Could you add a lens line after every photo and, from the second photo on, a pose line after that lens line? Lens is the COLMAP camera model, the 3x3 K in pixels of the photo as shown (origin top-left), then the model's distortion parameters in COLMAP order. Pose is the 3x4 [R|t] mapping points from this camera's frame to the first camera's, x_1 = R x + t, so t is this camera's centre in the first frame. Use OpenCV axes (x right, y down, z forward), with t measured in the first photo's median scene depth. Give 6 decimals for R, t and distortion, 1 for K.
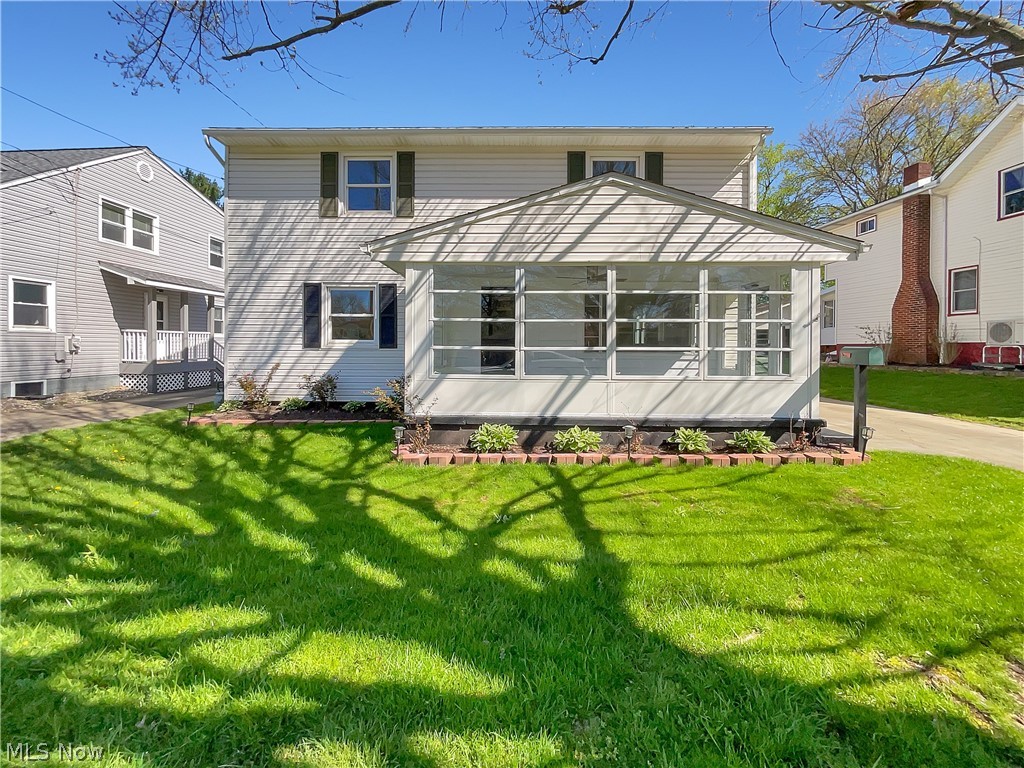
lens RADIAL K [[416.9, 0, 506.0], [0, 416.9, 353.4], [0, 0, 1]] dist [0.000912, 0.000233]
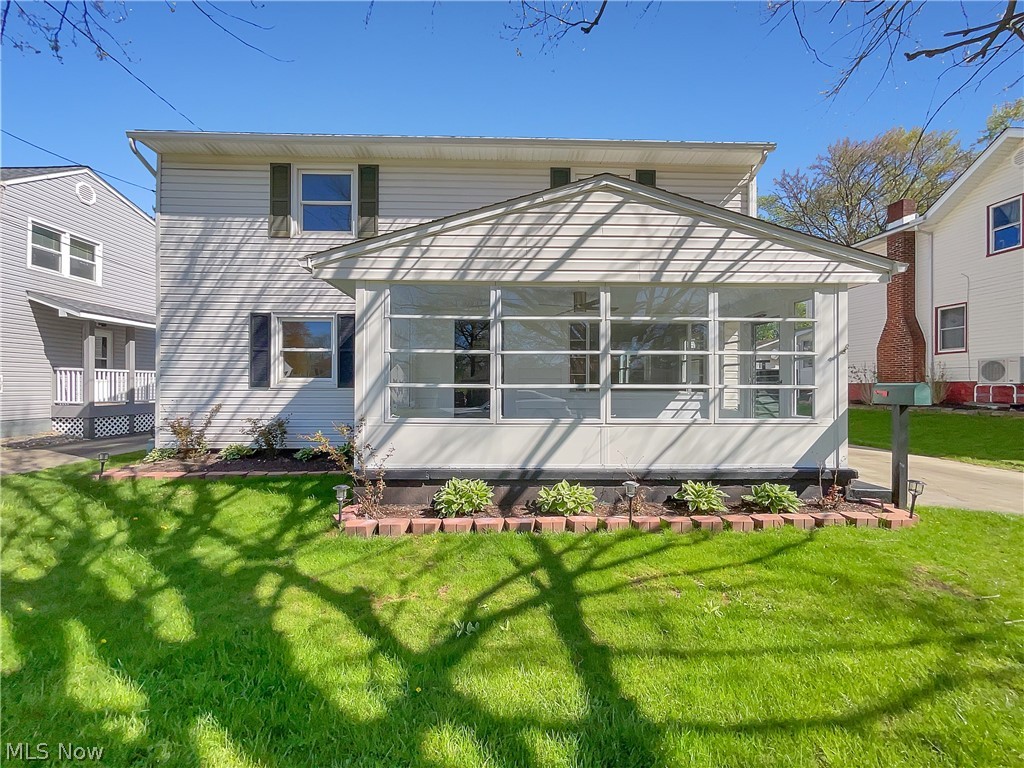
lens RADIAL K [[416.9, 0, 512.3], [0, 416.9, 384.8], [0, 0, 1]] dist [0.000912, 0.000233]
pose [[0.998245, -0.000467, 0.059217, 0.016407], [0.001798, 0.999747, -0.022427, 0.003497], [-0.059191, 0.022494, 0.997993, 0.172791]]
